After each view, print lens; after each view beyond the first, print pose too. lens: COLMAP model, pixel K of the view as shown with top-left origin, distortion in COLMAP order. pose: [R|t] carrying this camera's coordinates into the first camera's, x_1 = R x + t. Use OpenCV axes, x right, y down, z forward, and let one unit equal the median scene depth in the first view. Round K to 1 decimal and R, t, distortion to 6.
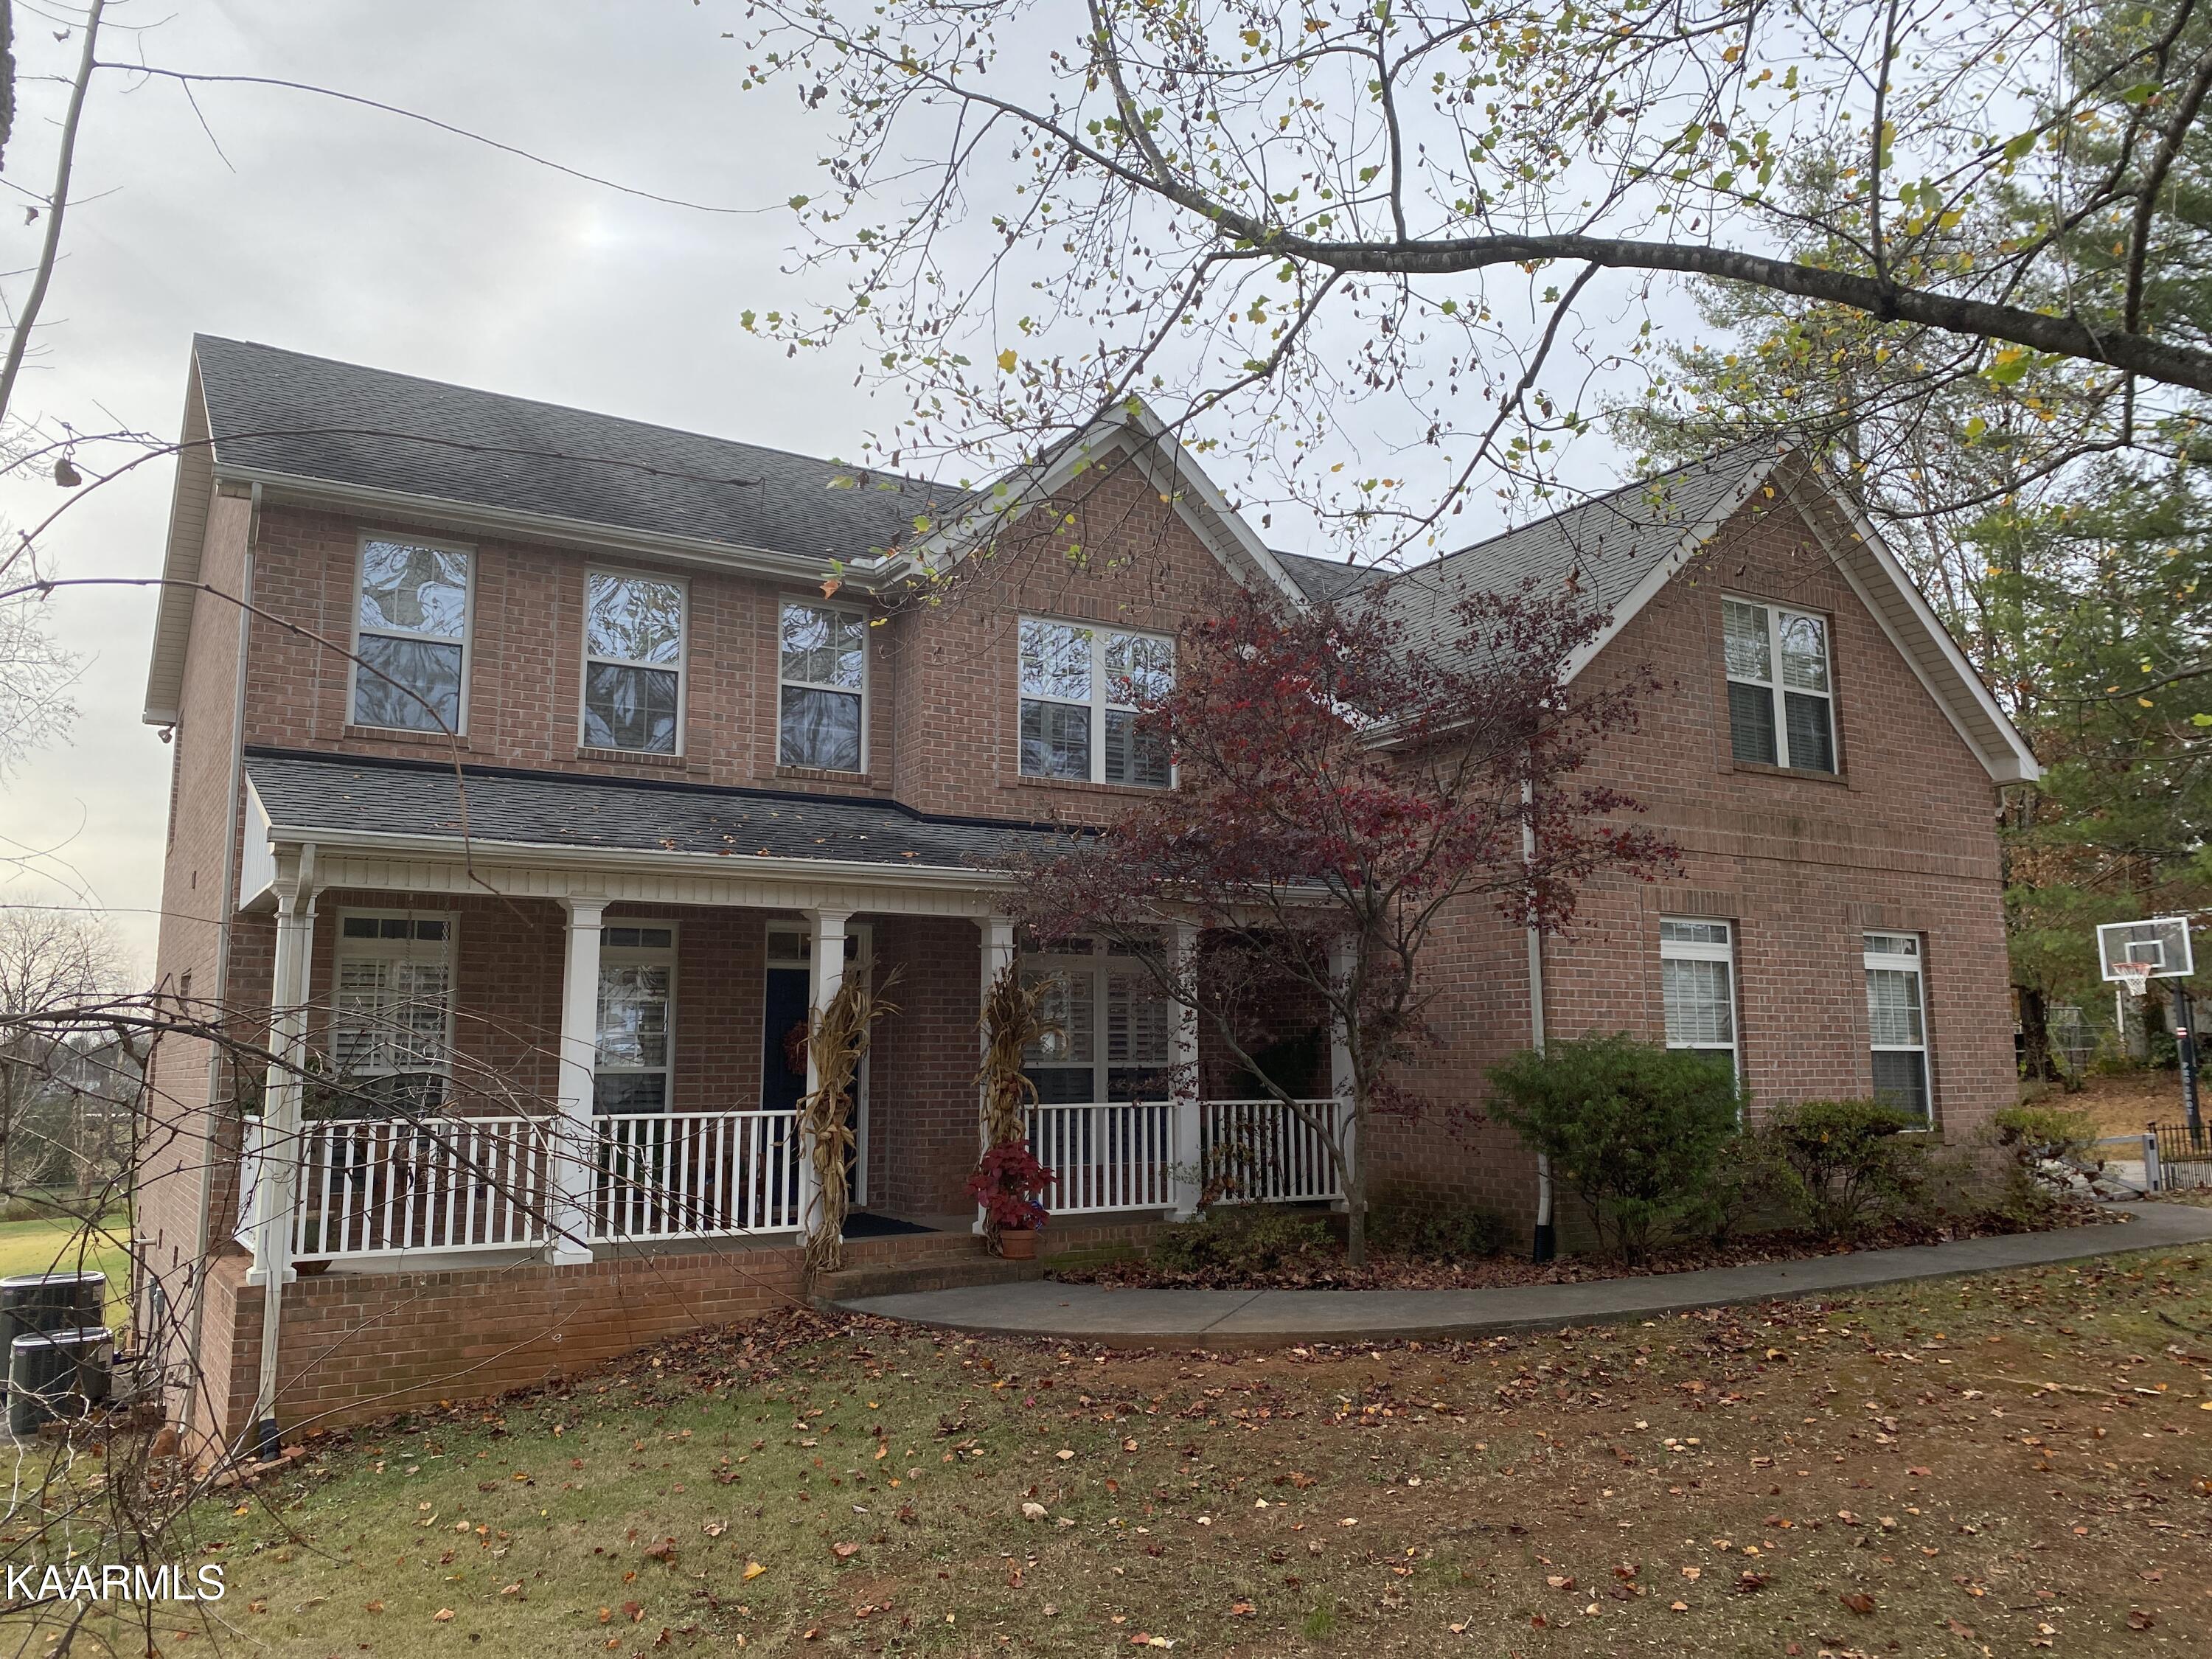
lens RADIAL K [[1696.2, 0, 1090.6], [0, 1696.2, 836.7], [0, 0, 1]] dist [0.038548, -0.042798]
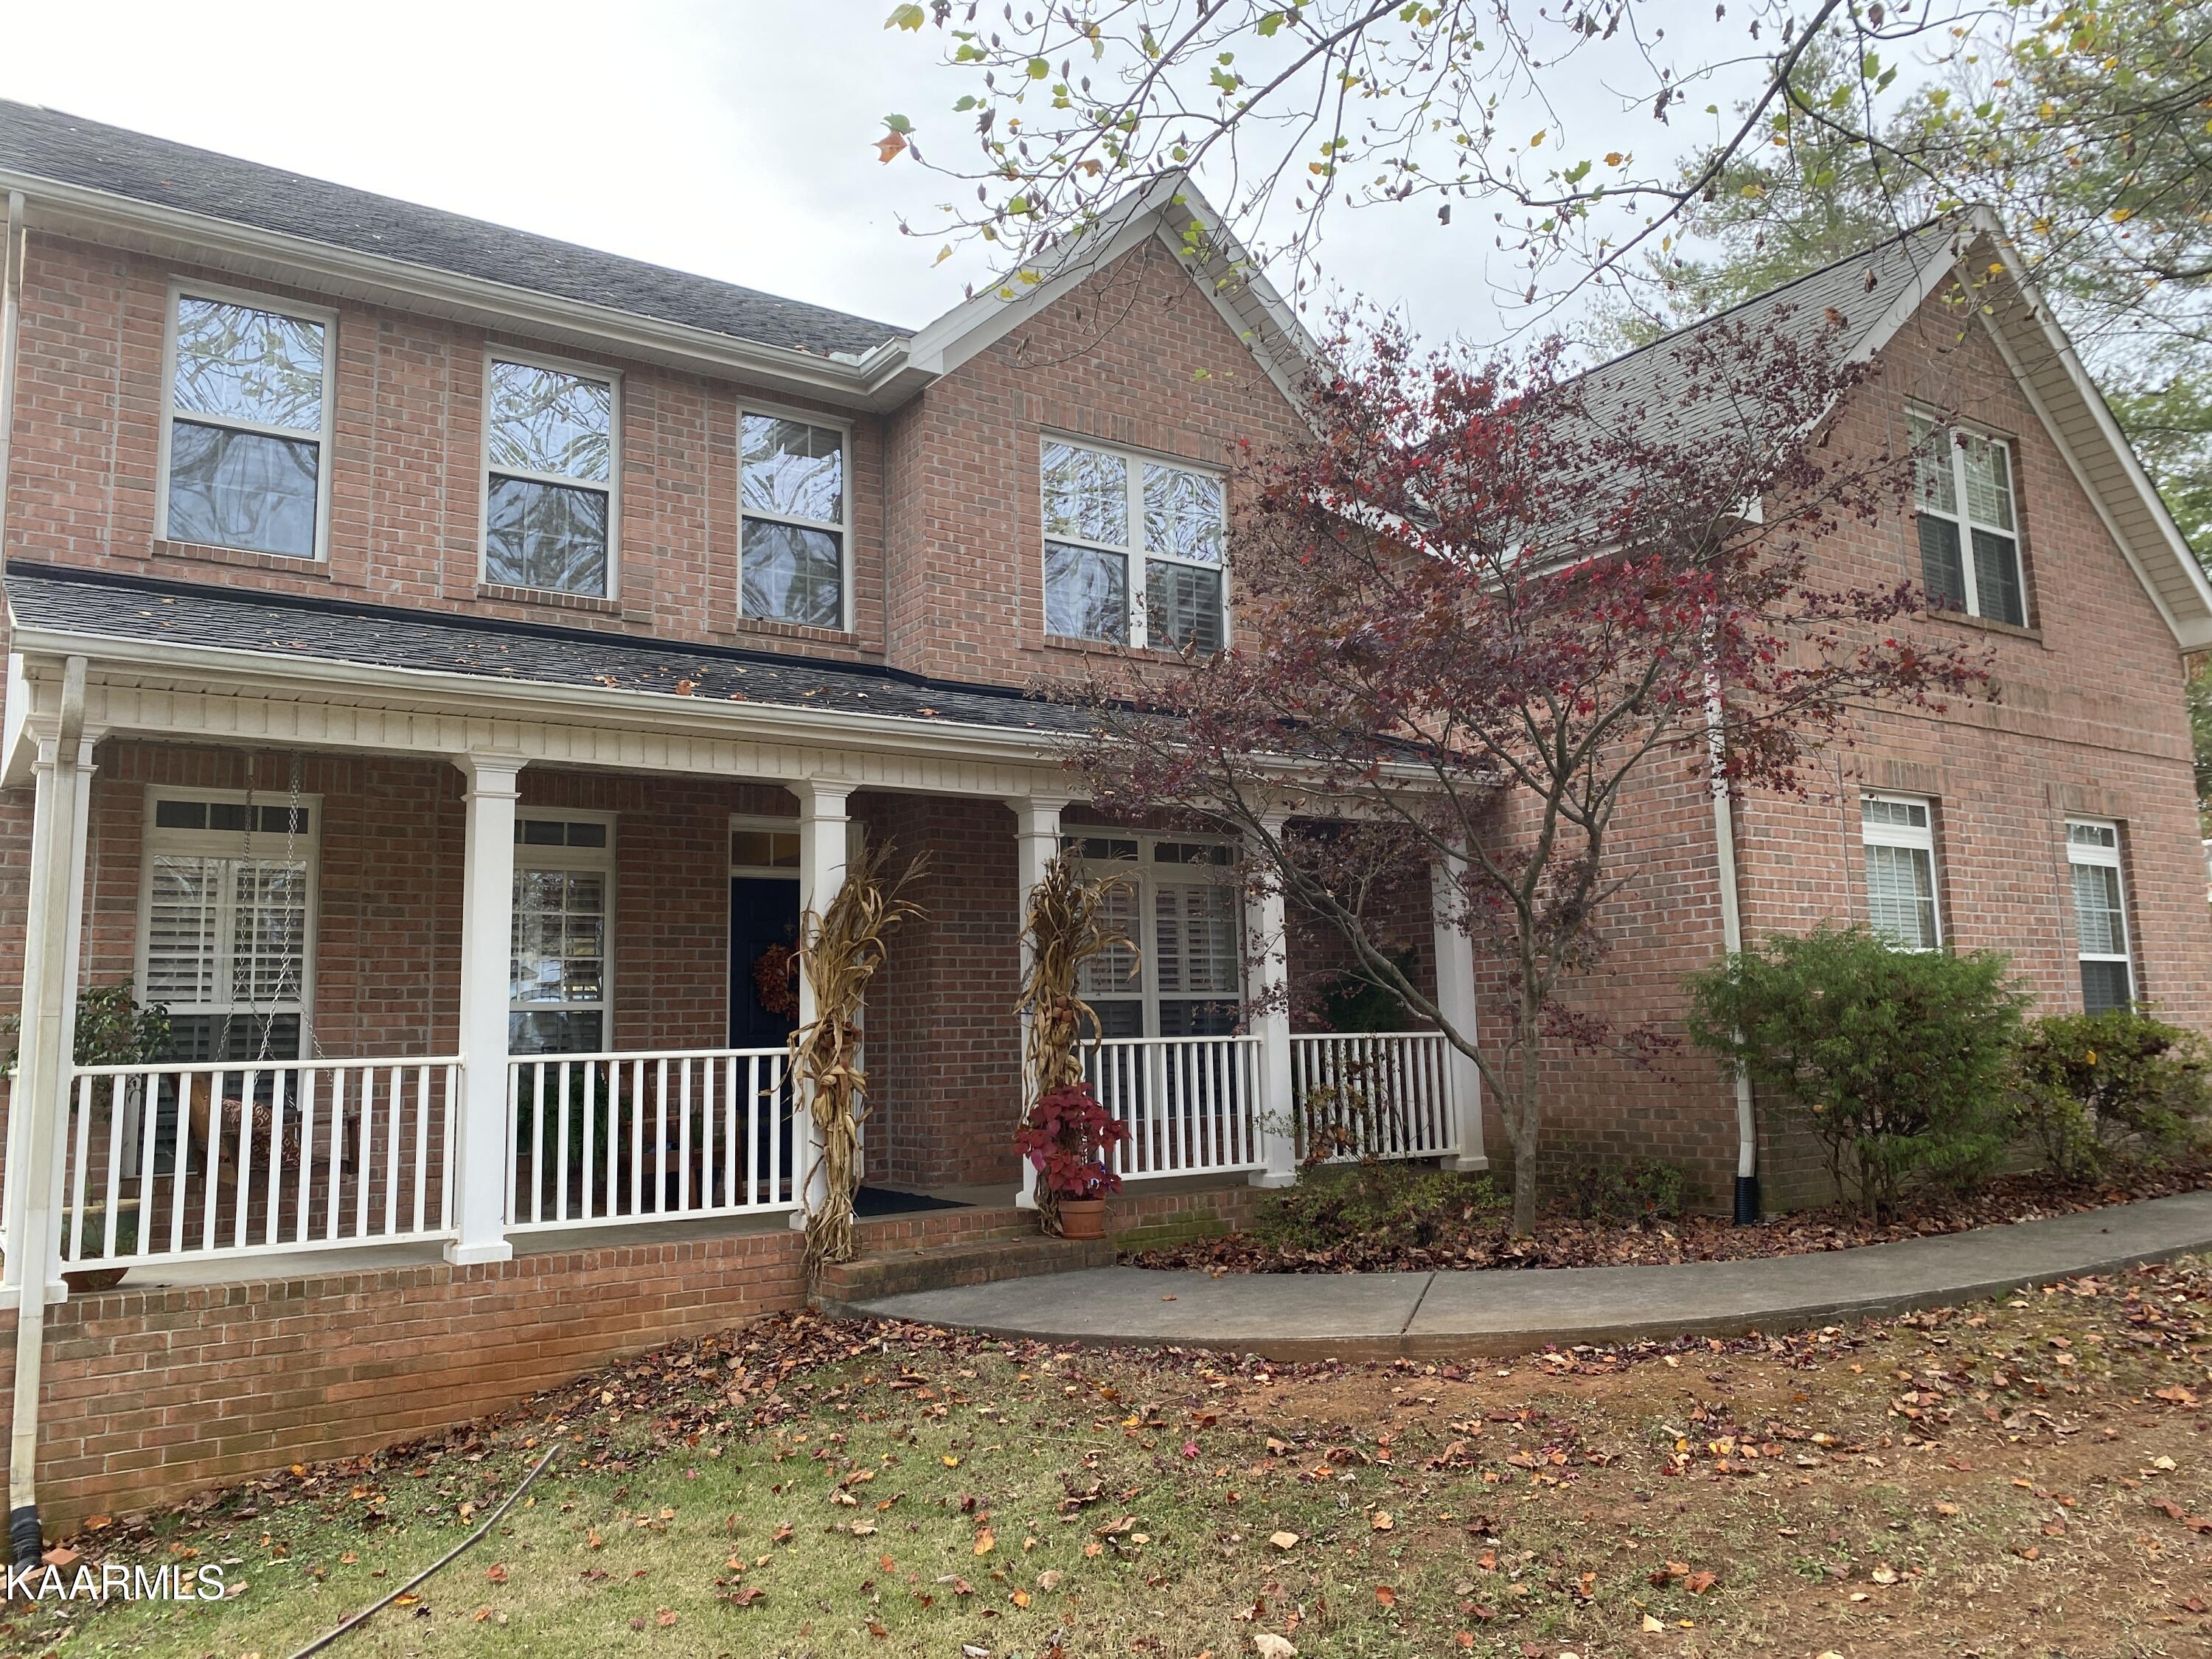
lens RADIAL K [[1696.2, 0, 1115.2], [0, 1696.2, 830.1], [0, 0, 1]] dist [0.038548, -0.042798]
pose [[0.997661, -0.012309, 0.067238, -0.076463], [0.011844, 0.999903, 0.007308, 0.060168], [-0.067322, -0.006494, 0.997710, 0.241607]]
